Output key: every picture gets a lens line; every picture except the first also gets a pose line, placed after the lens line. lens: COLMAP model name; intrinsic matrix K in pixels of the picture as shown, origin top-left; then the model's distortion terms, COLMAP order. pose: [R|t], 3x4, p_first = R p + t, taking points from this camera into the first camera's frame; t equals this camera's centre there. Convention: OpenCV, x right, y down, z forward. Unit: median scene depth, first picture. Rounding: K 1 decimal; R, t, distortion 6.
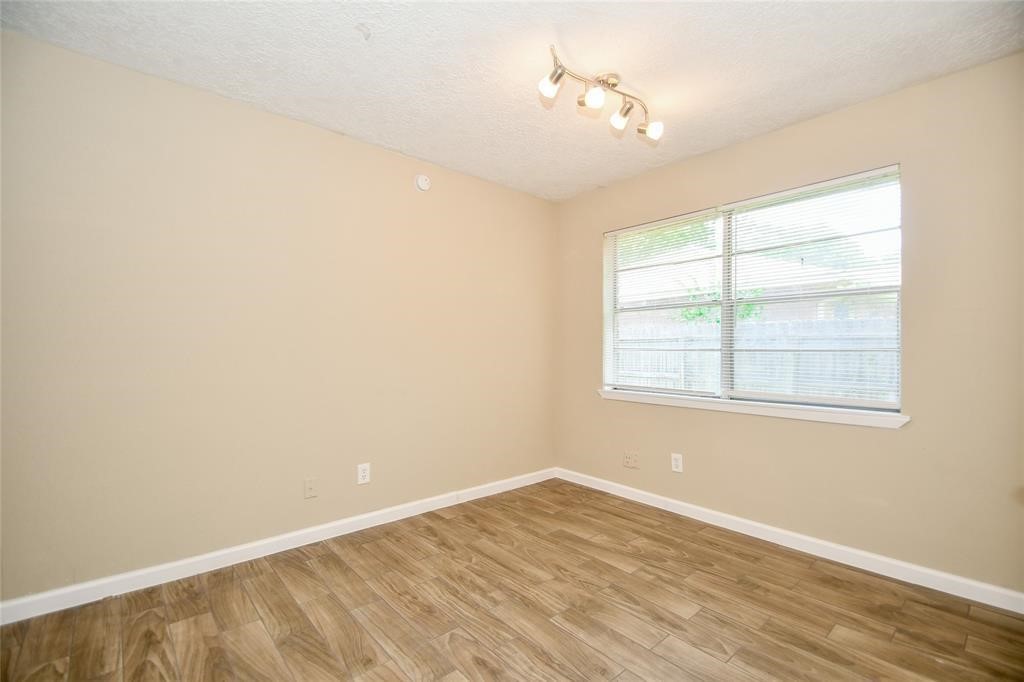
lens RADIAL K [[447.5, 0, 501.0], [0, 447.5, 350.5], [0, 0, 1]] dist [0.020046, -0.018214]
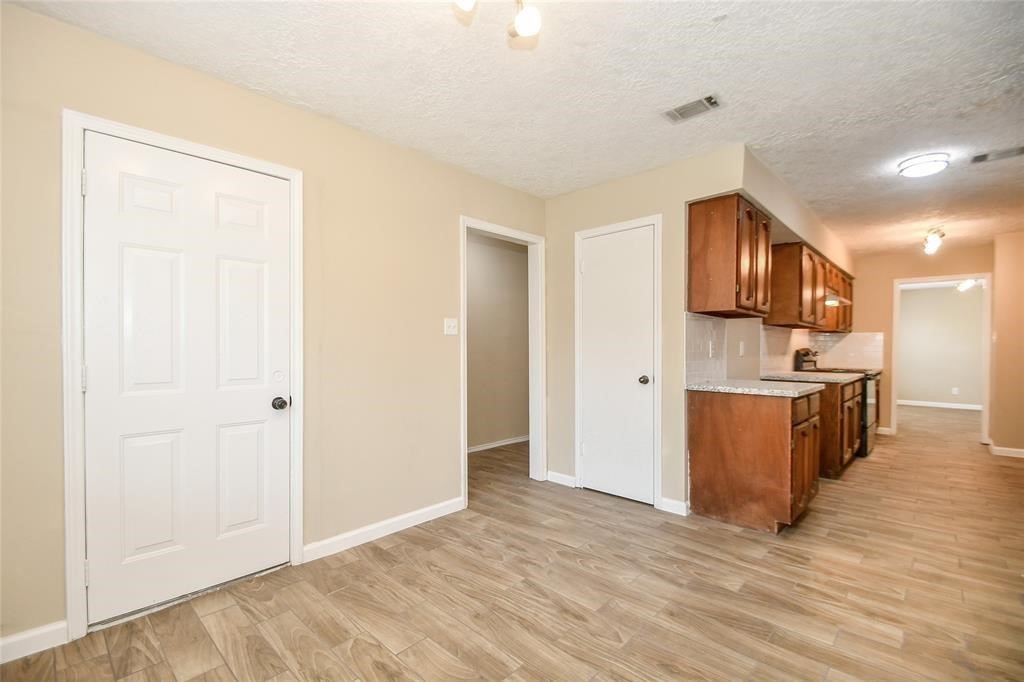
lens RADIAL K [[447.5, 0, 501.0], [0, 447.5, 350.5], [0, 0, 1]] dist [0.020046, -0.018214]
pose [[-0.995865, -0.001984, -0.090826, 0.203791], [-0.002975, 0.999937, 0.010779, -0.014472], [0.090799, 0.011005, -0.995808, 1.635751]]
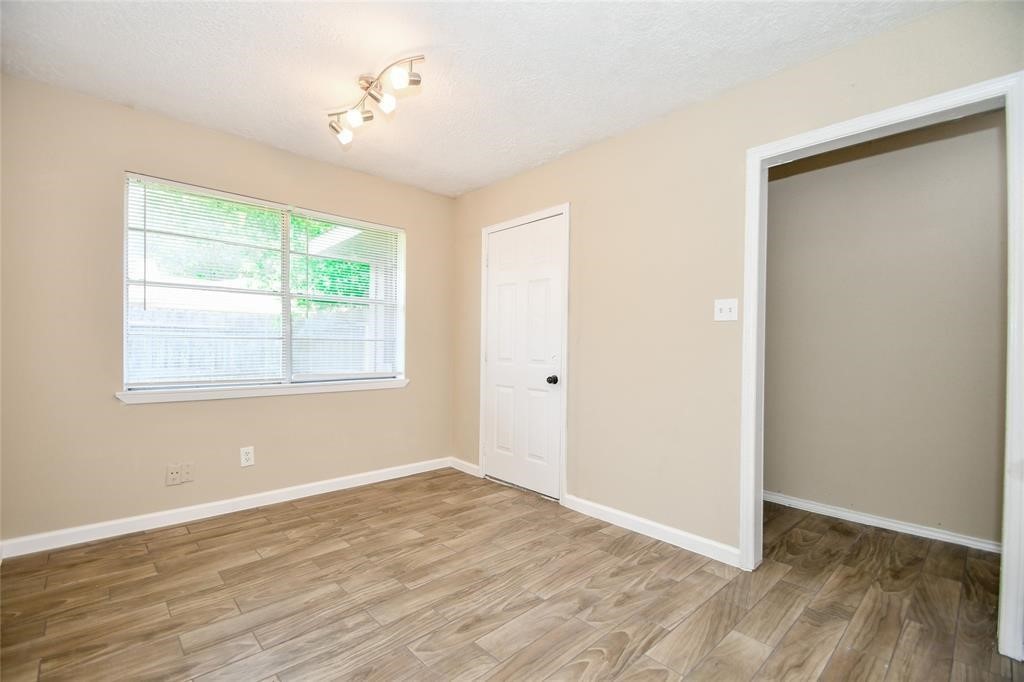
lens RADIAL K [[447.5, 0, 501.0], [0, 447.5, 350.5], [0, 0, 1]] dist [0.020046, -0.018214]
pose [[-0.035151, -0.011476, 0.999316, -0.845852], [-0.008778, 0.999899, 0.011174, 0.015063], [-0.999343, -0.008380, -0.035248, 0.728942]]
